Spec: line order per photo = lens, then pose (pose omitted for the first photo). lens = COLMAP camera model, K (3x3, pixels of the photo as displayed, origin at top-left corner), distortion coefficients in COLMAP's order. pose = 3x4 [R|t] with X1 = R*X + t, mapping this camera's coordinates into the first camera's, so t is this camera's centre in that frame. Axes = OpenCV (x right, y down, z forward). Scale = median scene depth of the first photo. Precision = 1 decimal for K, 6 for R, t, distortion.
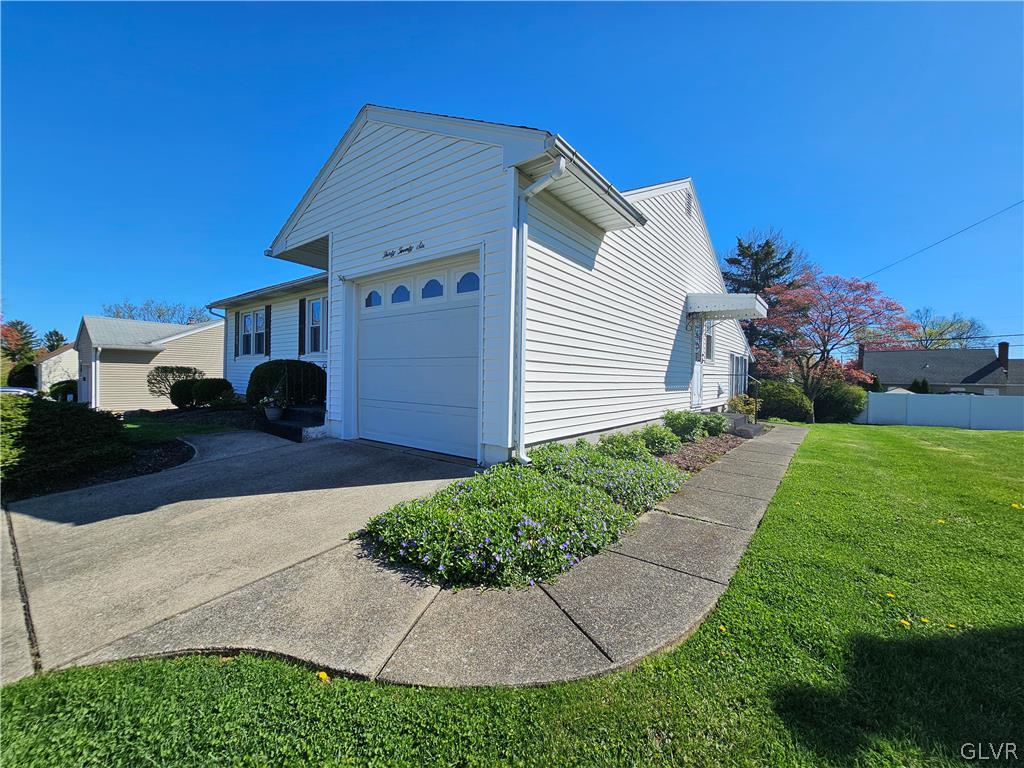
lens RADIAL K [[411.1, 0, 510.4], [0, 411.1, 384.2], [0, 0, 1]] dist [-0.001022, -0.000025]
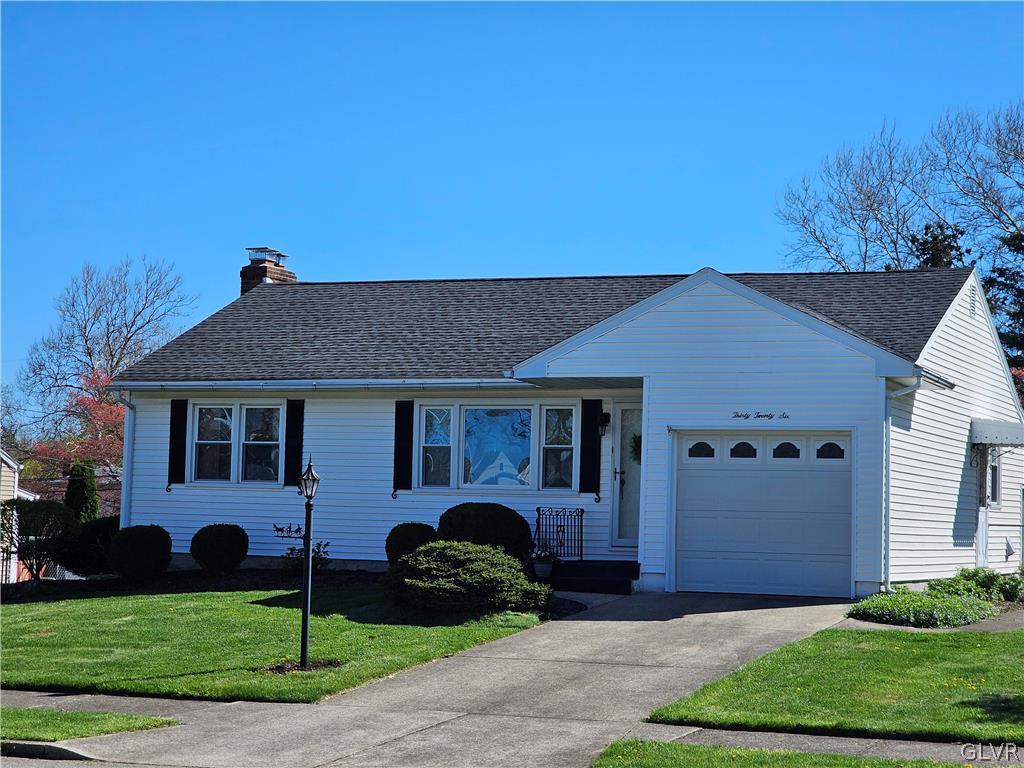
lens RADIAL K [[2074.9, 0, 512.4], [0, 2074.9, 383.8], [0, 0, 1]] dist [0.038260, 0.000000]
pose [[0.966352, 0.024209, 0.256083, -2.082474], [-0.004171, 0.996905, -0.078506, 0.030394], [-0.257191, 0.074796, 0.963462, -3.765158]]
